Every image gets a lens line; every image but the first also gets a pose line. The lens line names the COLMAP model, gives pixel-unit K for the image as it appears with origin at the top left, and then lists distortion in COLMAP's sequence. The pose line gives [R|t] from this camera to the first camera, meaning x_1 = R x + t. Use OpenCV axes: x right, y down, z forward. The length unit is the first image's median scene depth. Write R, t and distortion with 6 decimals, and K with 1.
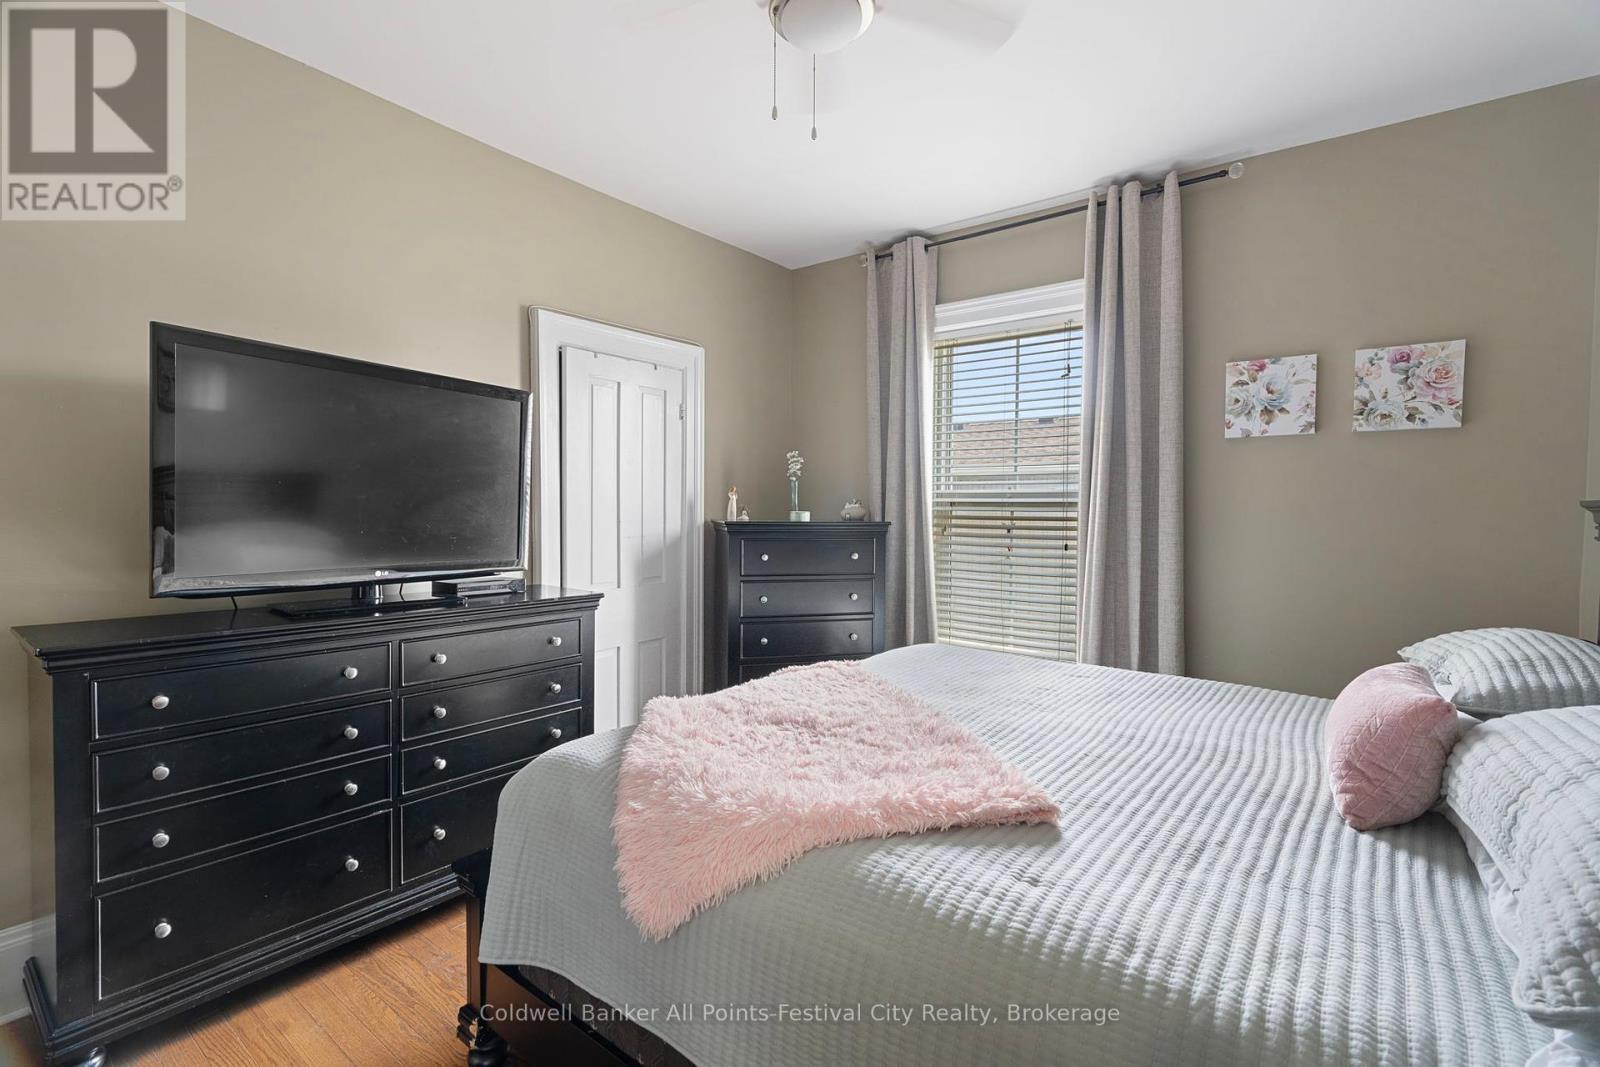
lens RADIAL K [[736.1, 0, 802.5], [0, 736.1, 531.4], [0, 0, 1]] dist [0.000910, -0.000135]
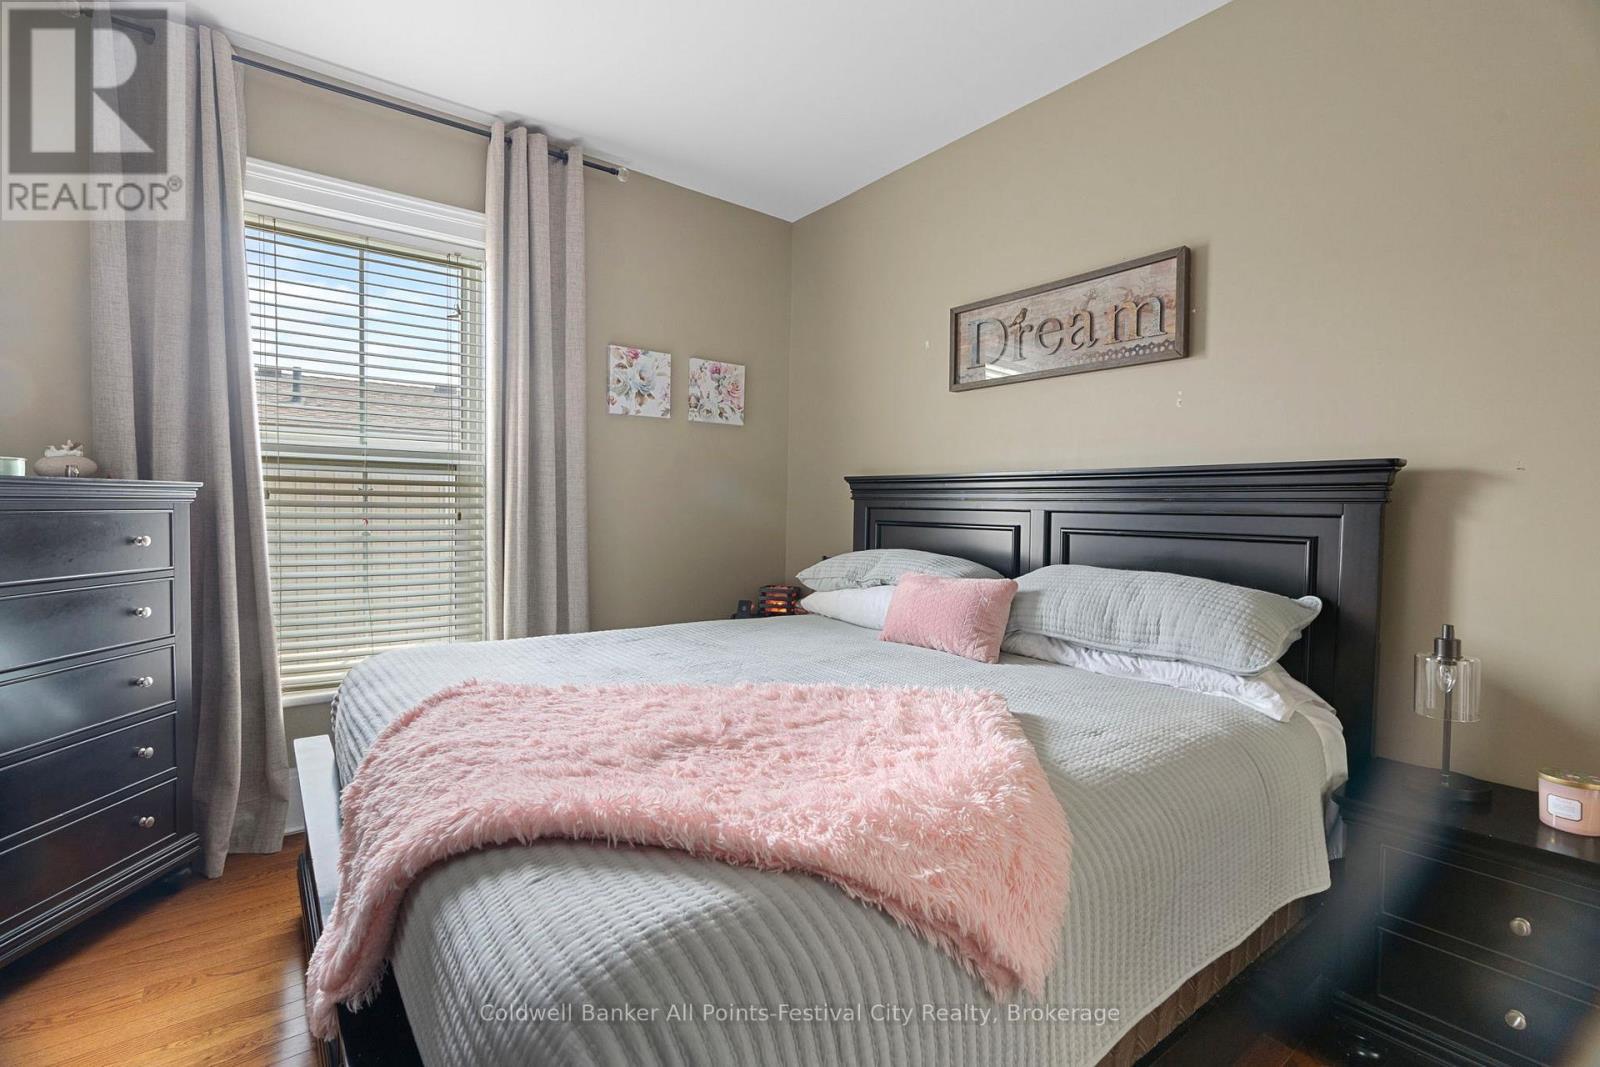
lens RADIAL K [[736.1, 0, 801.8], [0, 736.1, 523.6], [0, 0, 1]] dist [0.000910, -0.000135]
pose [[0.248107, -0.029904, 0.968271, -0.454642], [0.012390, 0.999540, 0.027695, 0.013659], [-0.968653, 0.005125, 0.248363, 0.467784]]
